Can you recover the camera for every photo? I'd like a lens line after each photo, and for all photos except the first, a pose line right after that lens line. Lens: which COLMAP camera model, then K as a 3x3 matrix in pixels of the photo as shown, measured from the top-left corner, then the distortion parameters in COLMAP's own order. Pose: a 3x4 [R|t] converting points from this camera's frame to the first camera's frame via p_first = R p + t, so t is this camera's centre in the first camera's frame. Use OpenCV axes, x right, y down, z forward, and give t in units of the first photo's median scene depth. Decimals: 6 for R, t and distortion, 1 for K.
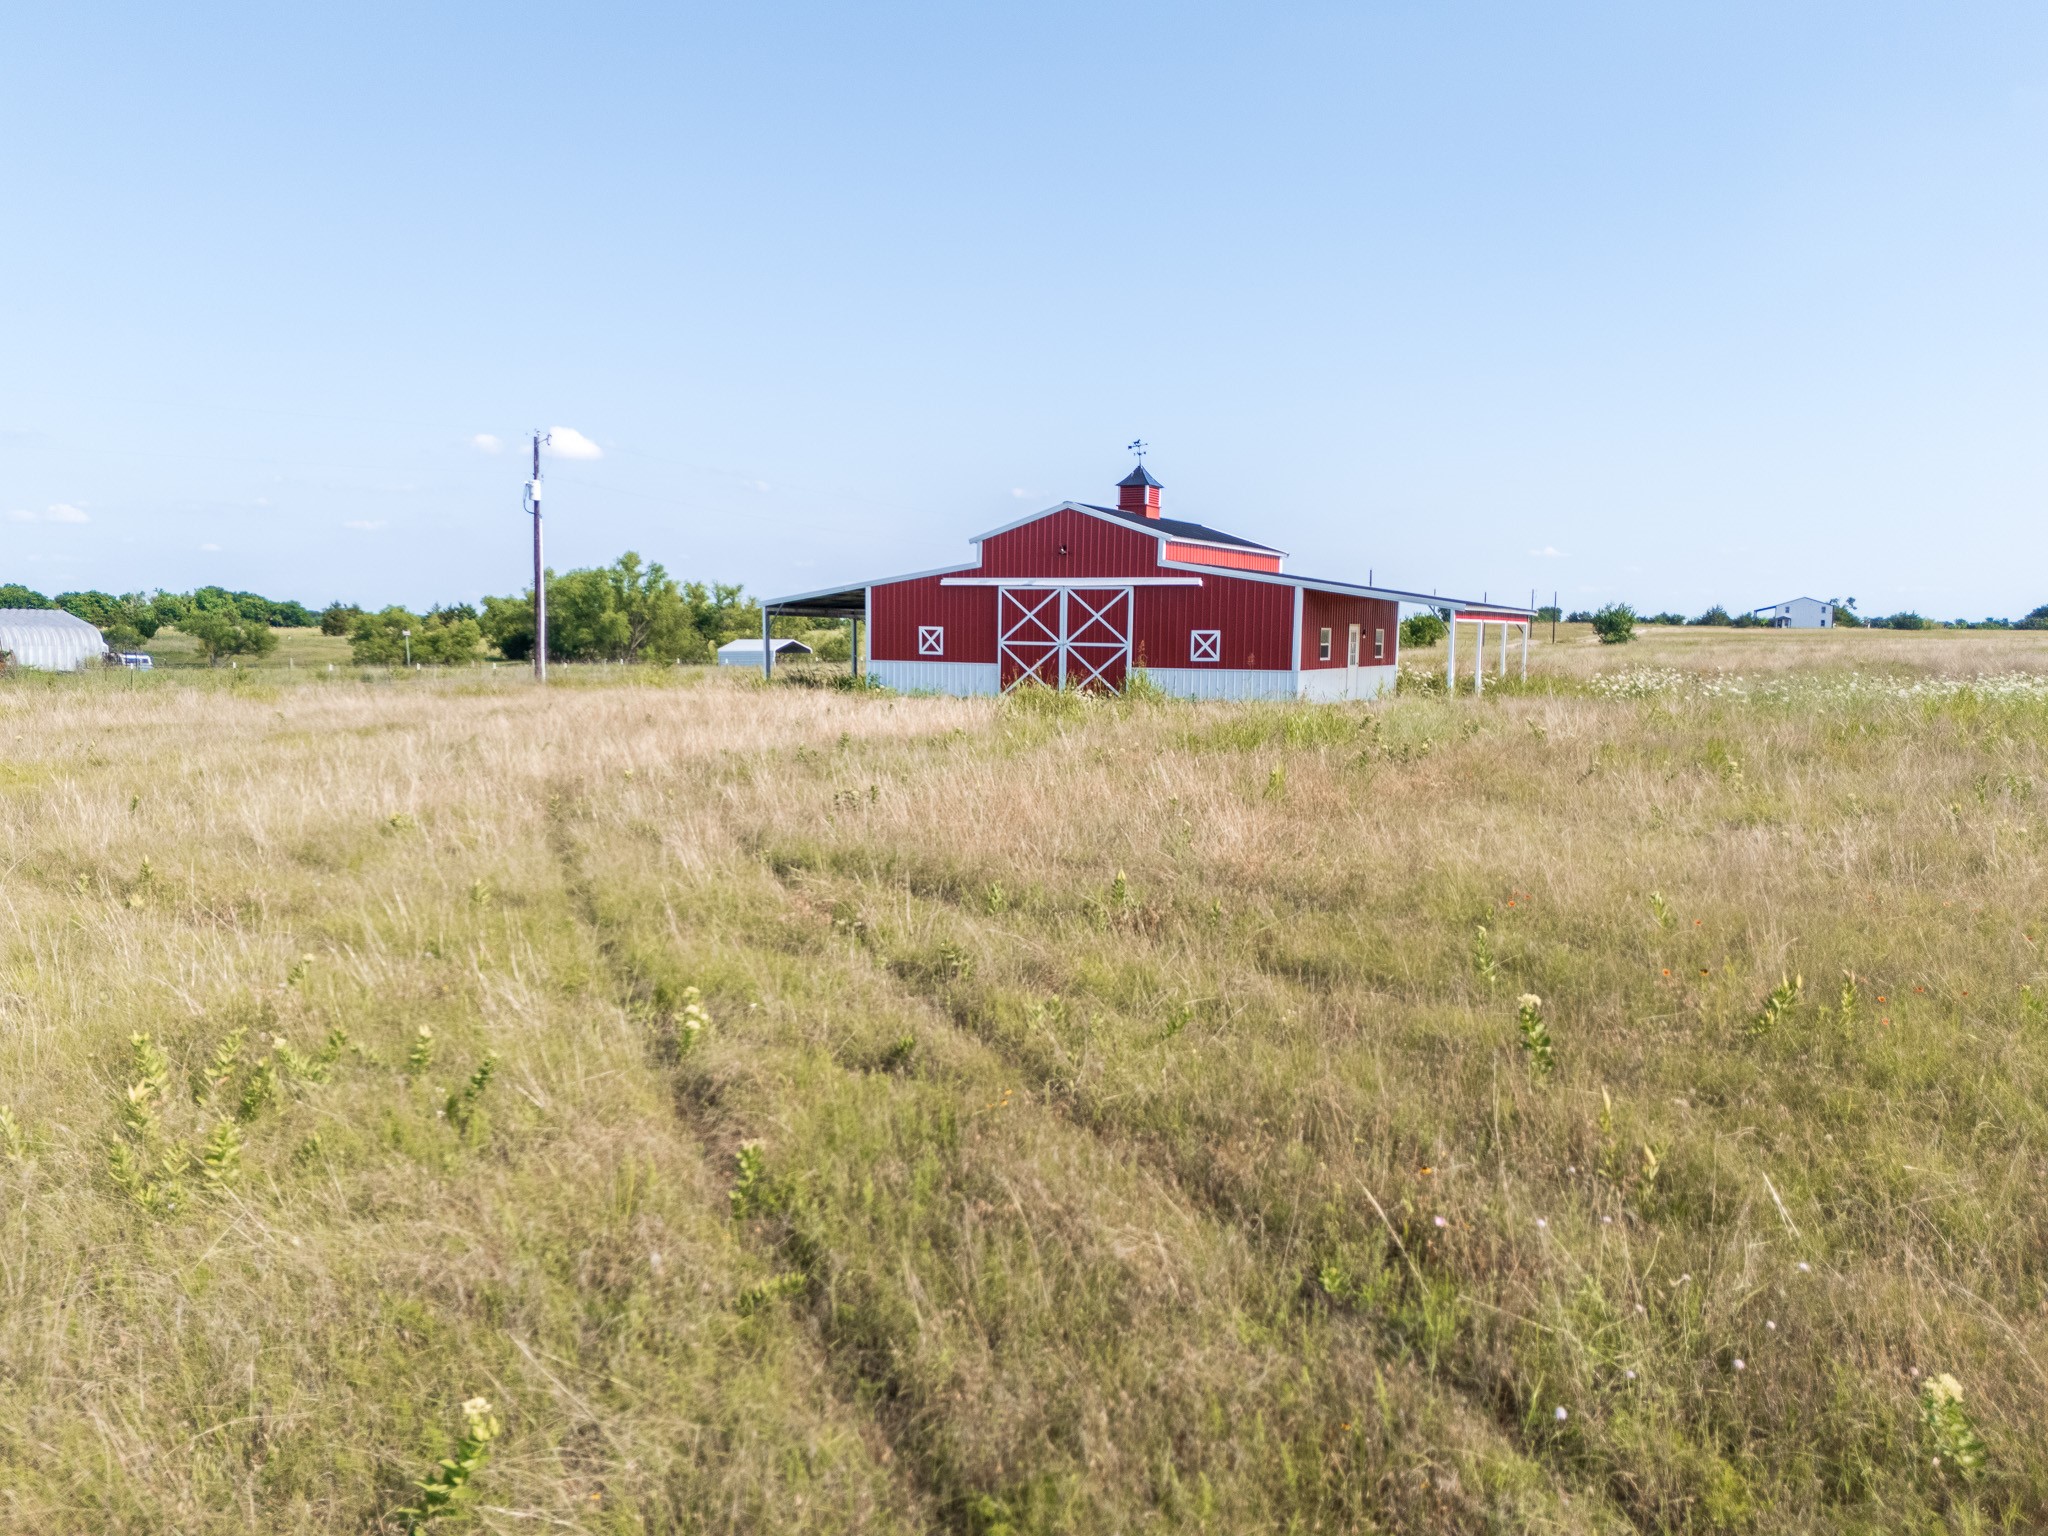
lens RADIAL K [[1491.7, 0, 1039.5], [0, 1491.7, 798.1], [0, 0, 1]] dist [0.083753, -0.089240]
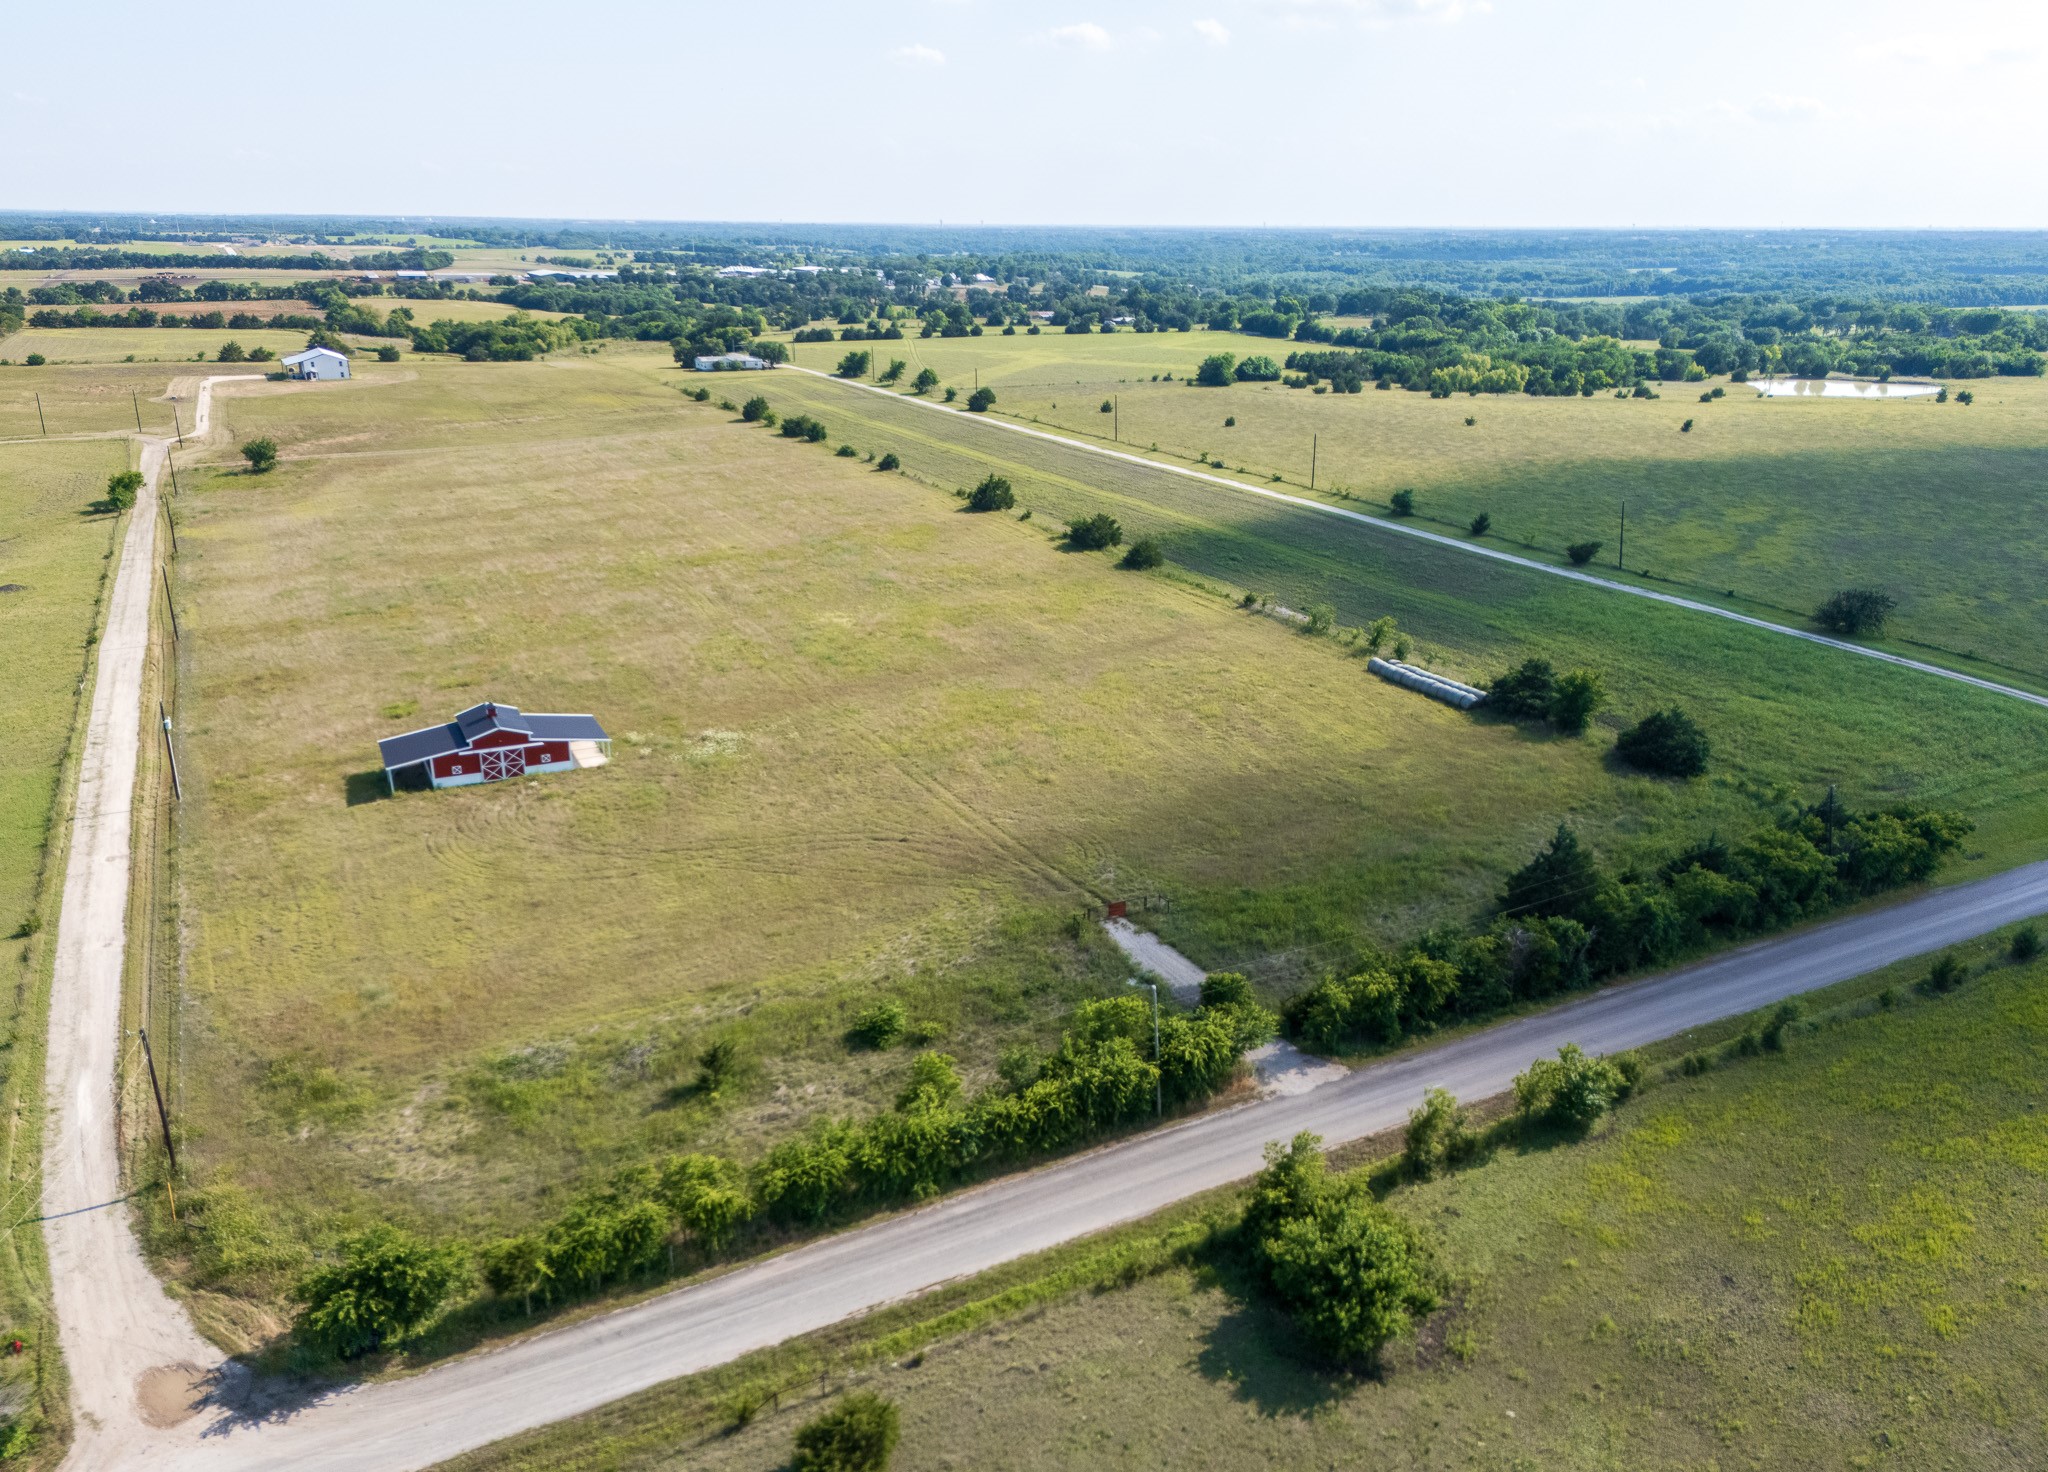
lens RADIAL K [[1521.7, 0, 1042.8], [0, 1521.7, 782.3], [0, 0, 1]] dist [0.050215, -0.036376]
pose [[0.576584, -0.284229, 0.766006, -2.061332], [0.090807, 0.954025, 0.285642, -0.990022], [-0.811976, -0.095138, 0.575885, -2.194600]]
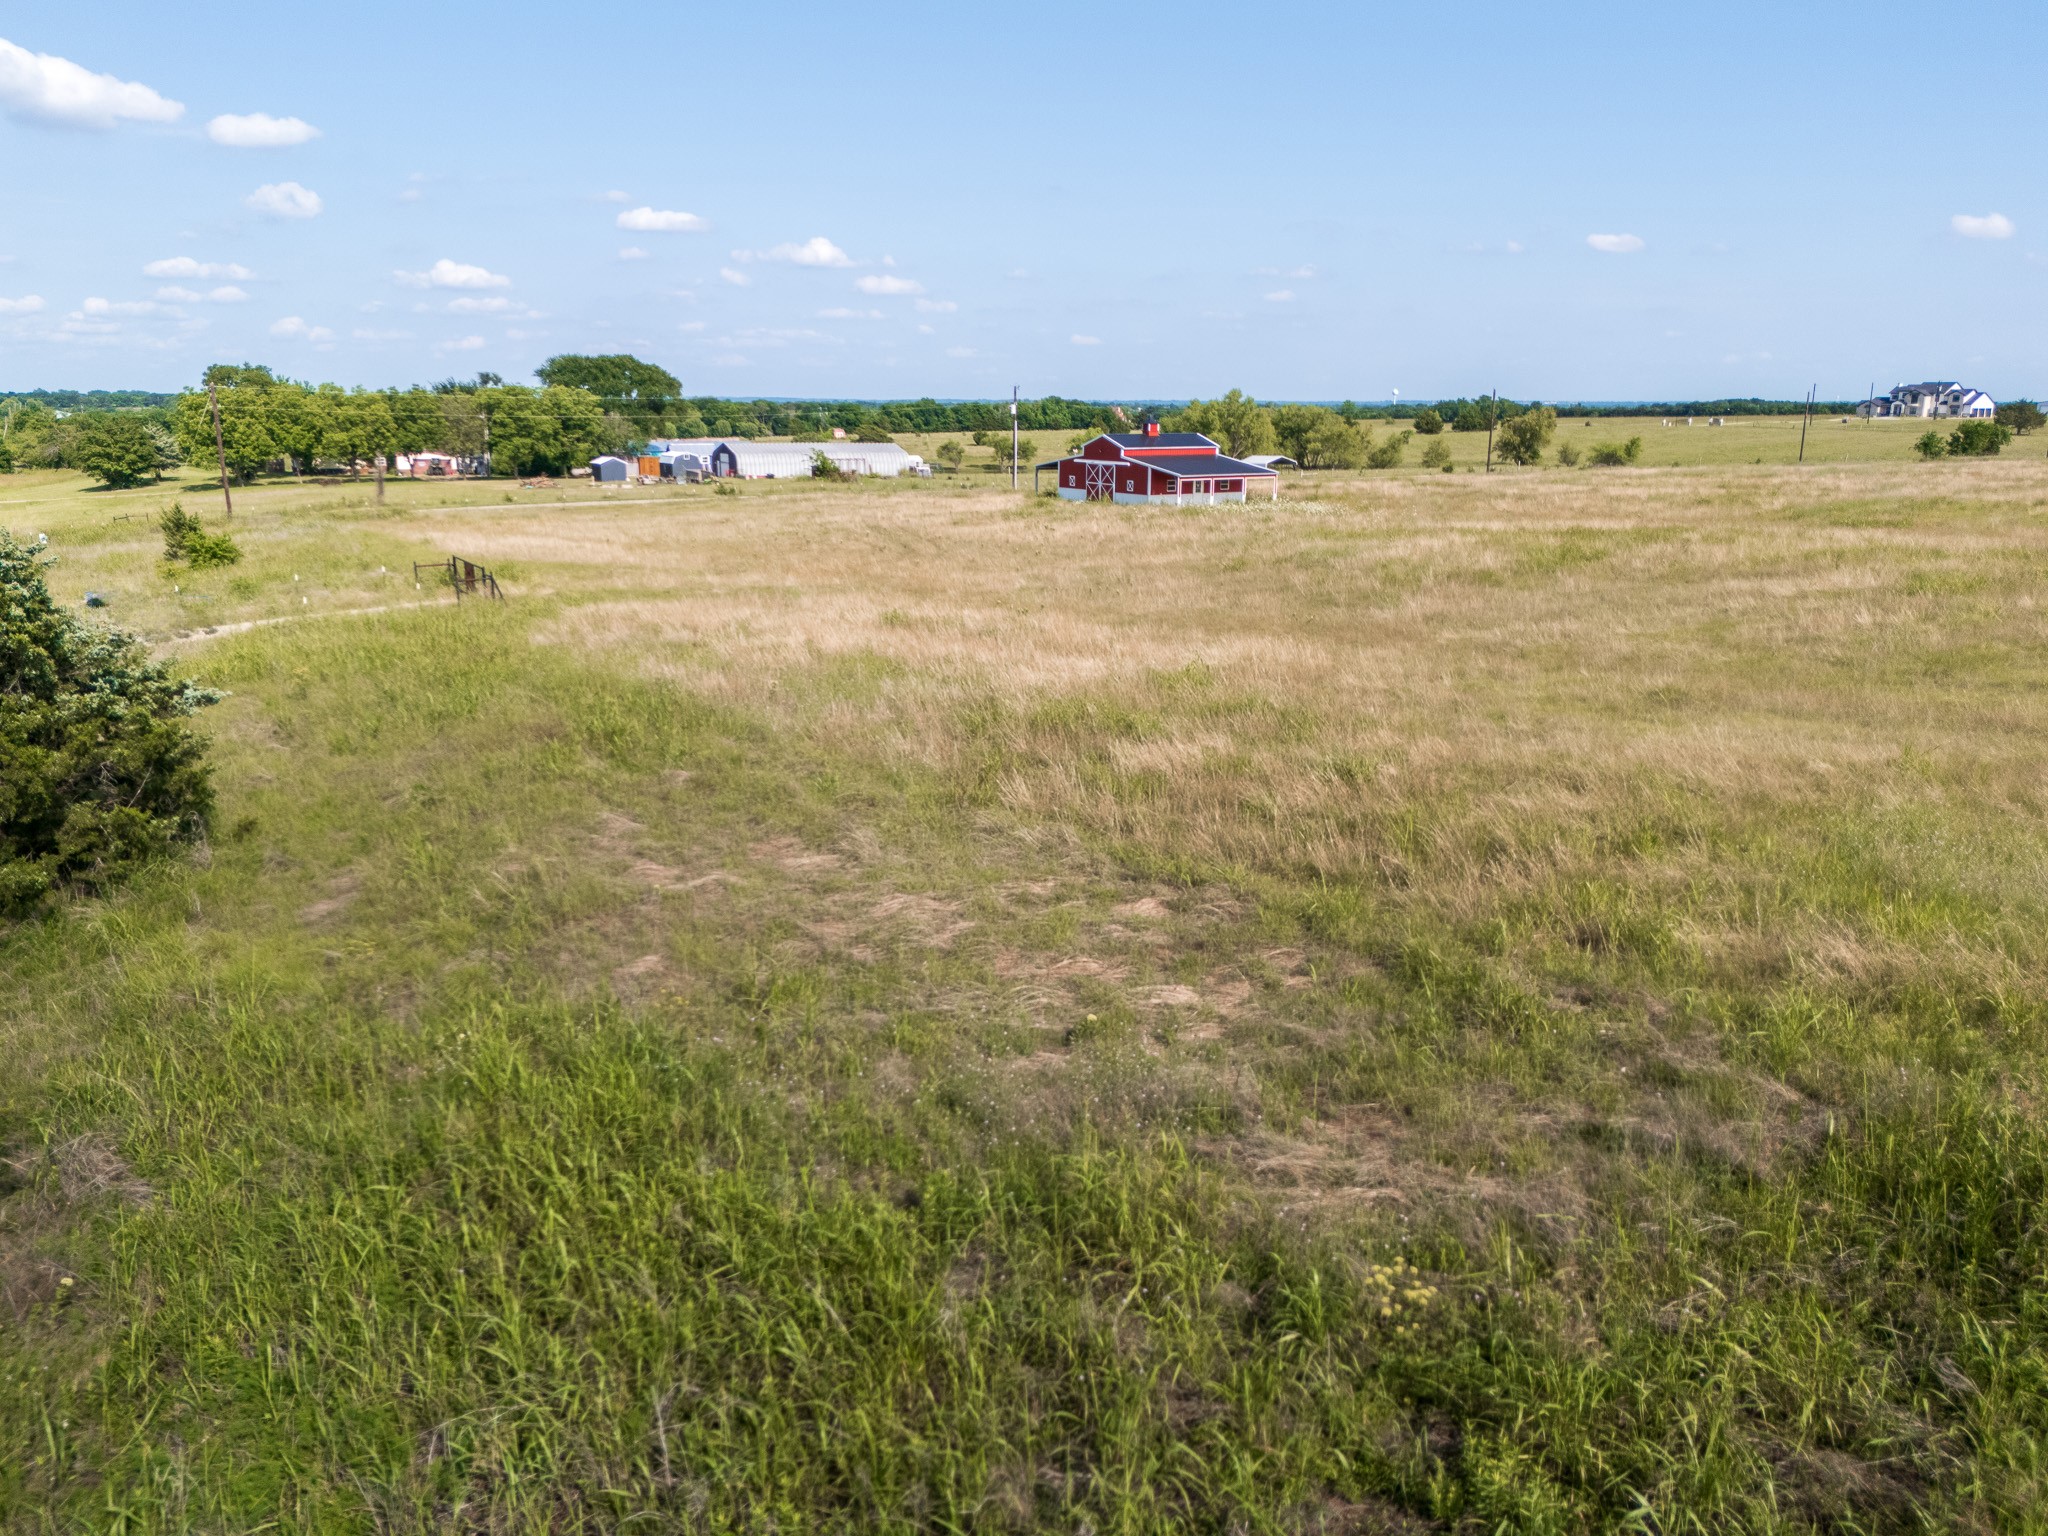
lens RADIAL K [[1491.7, 0, 1043.5], [0, 1491.7, 774.1], [0, 0, 1]] dist [0.083753, -0.089240]
pose [[0.860650, 0.114880, -0.496069, 1.413700], [-0.052700, 0.989082, 0.137622, 0.062193], [0.506463, -0.092301, 0.857307, -1.601476]]
